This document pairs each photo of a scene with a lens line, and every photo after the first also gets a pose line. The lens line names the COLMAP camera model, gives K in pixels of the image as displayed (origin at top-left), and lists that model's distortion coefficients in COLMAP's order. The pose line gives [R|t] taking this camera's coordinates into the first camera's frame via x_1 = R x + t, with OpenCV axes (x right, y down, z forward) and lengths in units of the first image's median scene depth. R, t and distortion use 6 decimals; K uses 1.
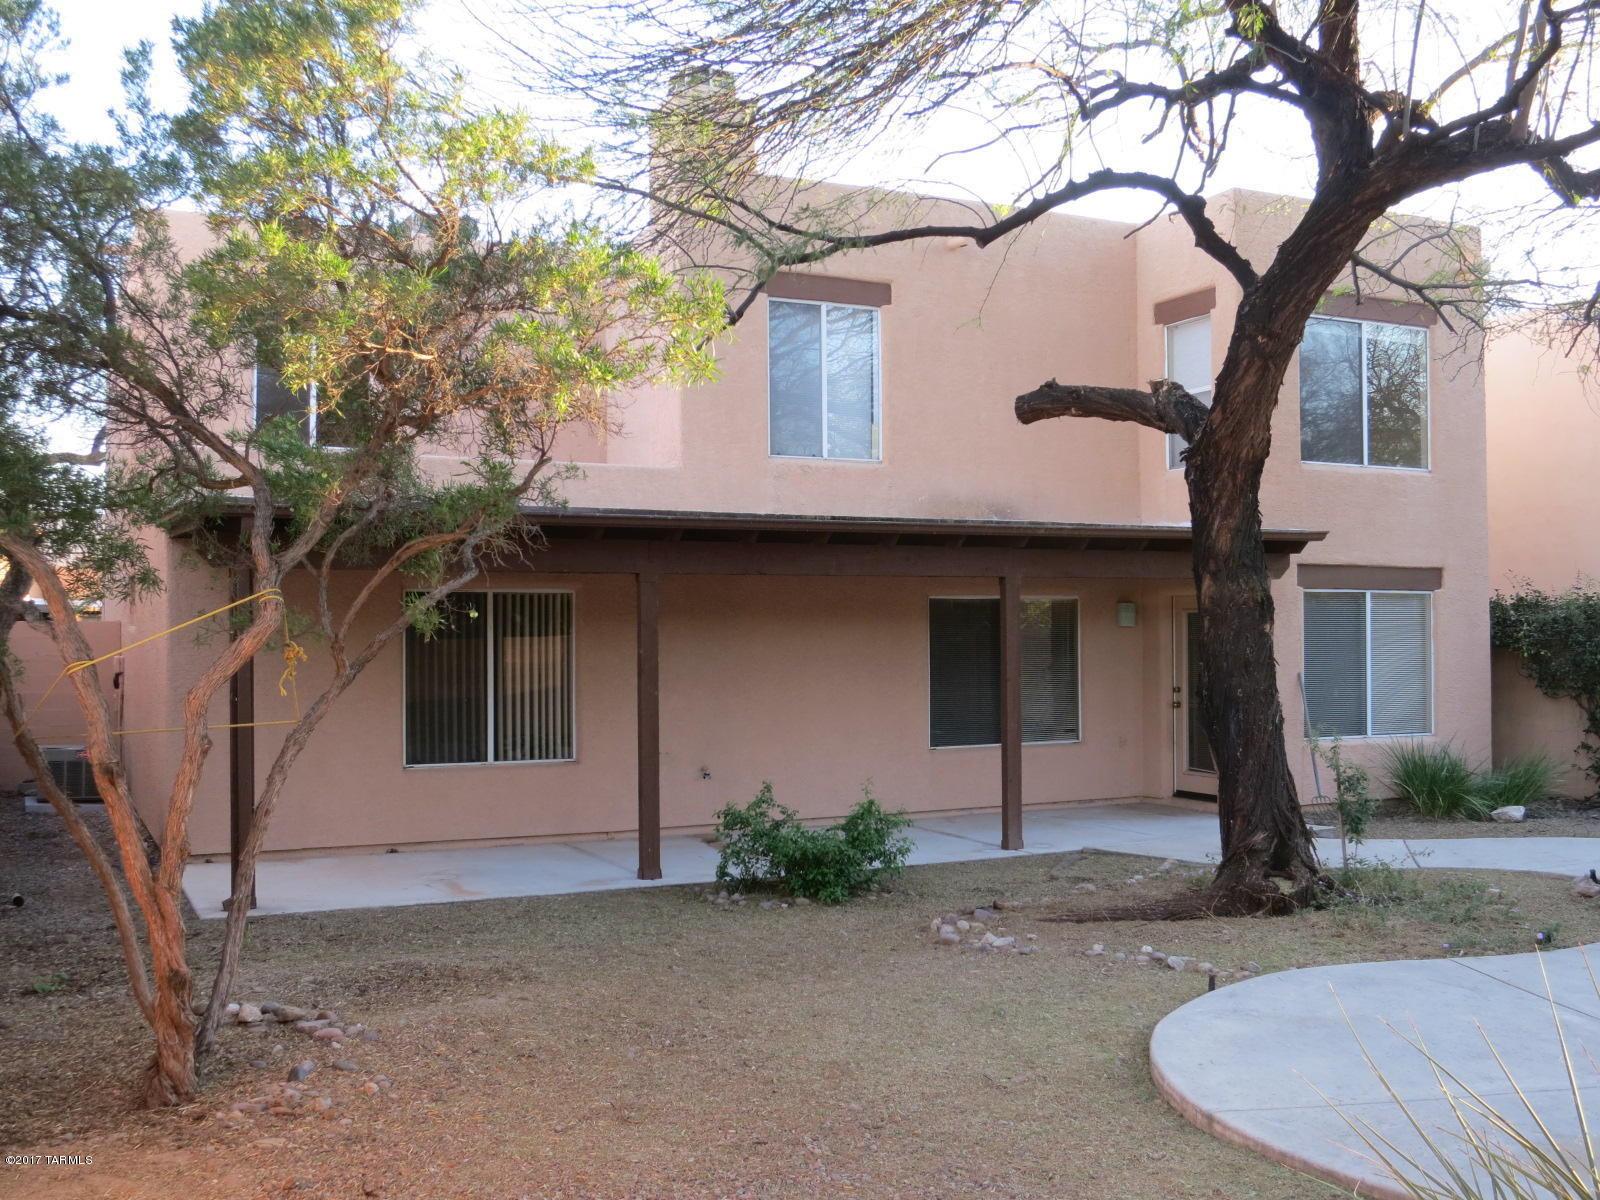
lens RADIAL K [[1503.4, 0, 813.3], [0, 1503.4, 599.7], [0, 0, 1]] dist [-0.050308, 0.000000]
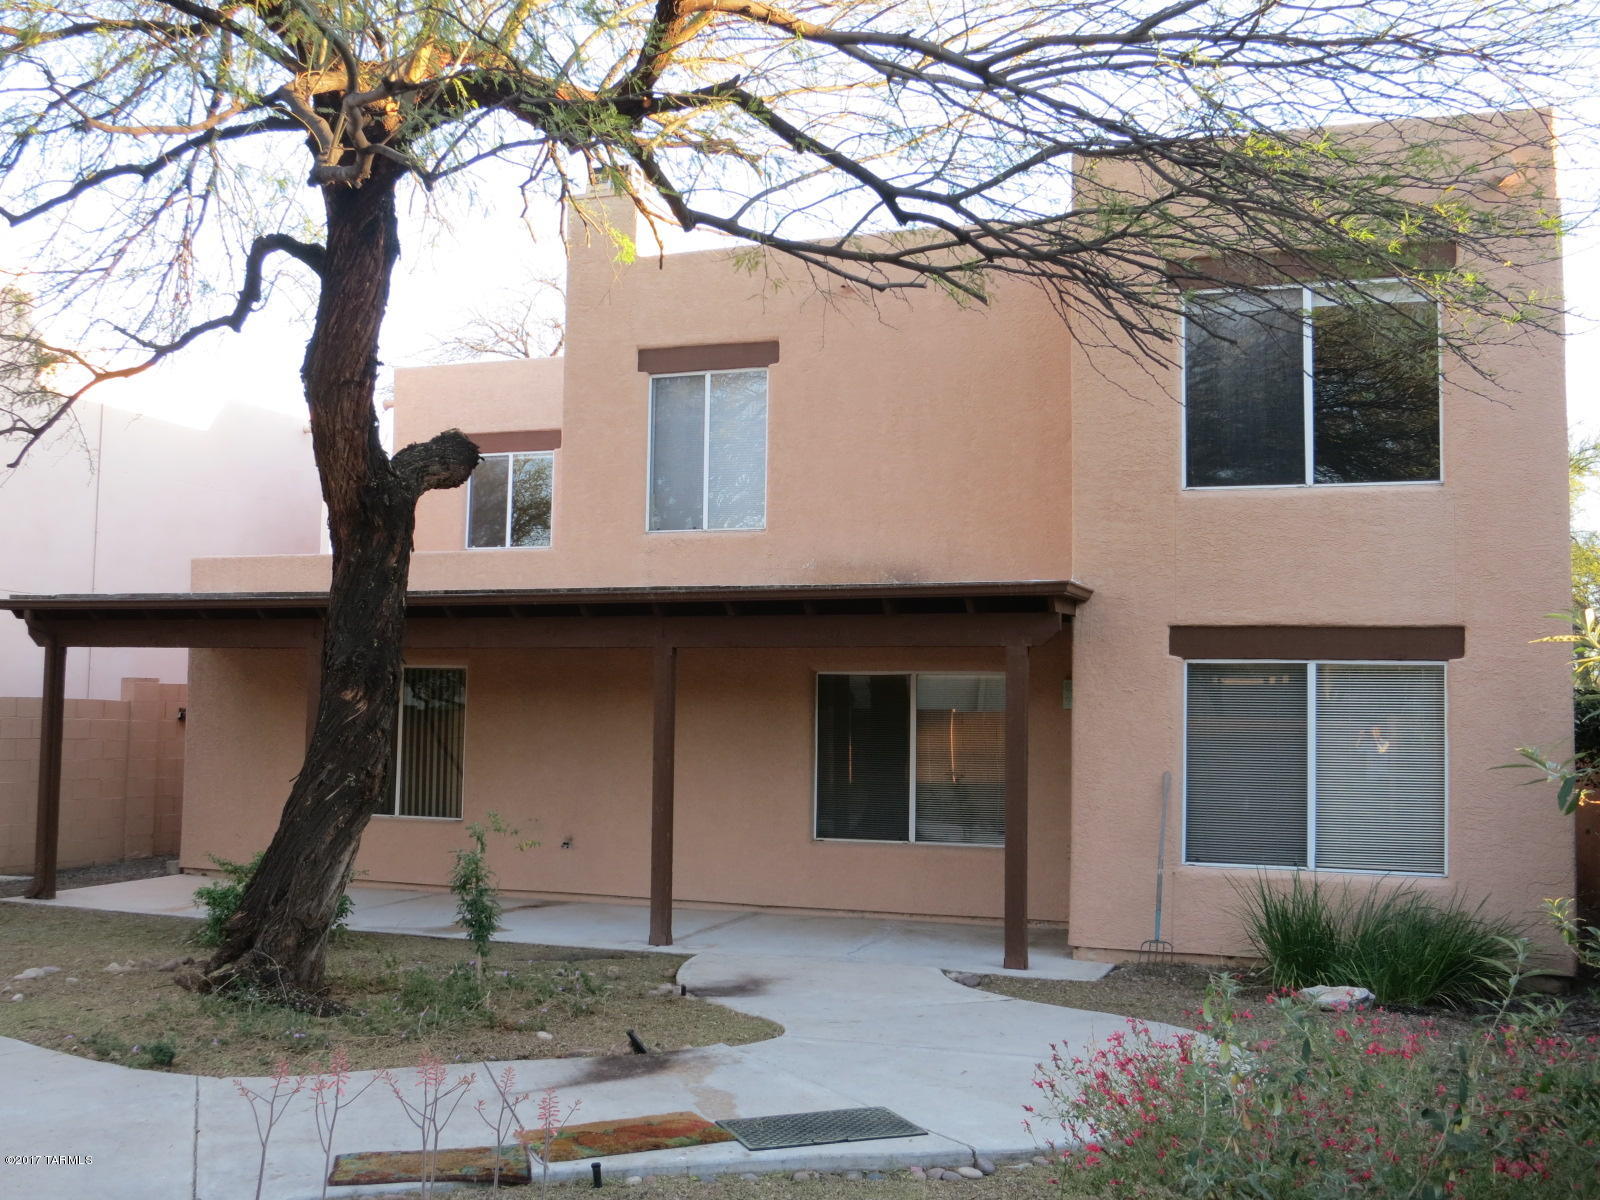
lens RADIAL K [[1503.4, 0, 810.4], [0, 1503.4, 605.8], [0, 0, 1]] dist [-0.050308, 0.000000]
pose [[0.726453, -0.032521, -0.686446, 0.703687], [-0.004491, 0.998634, -0.052064, 0.005602], [0.687201, 0.040904, 0.725315, 0.331202]]
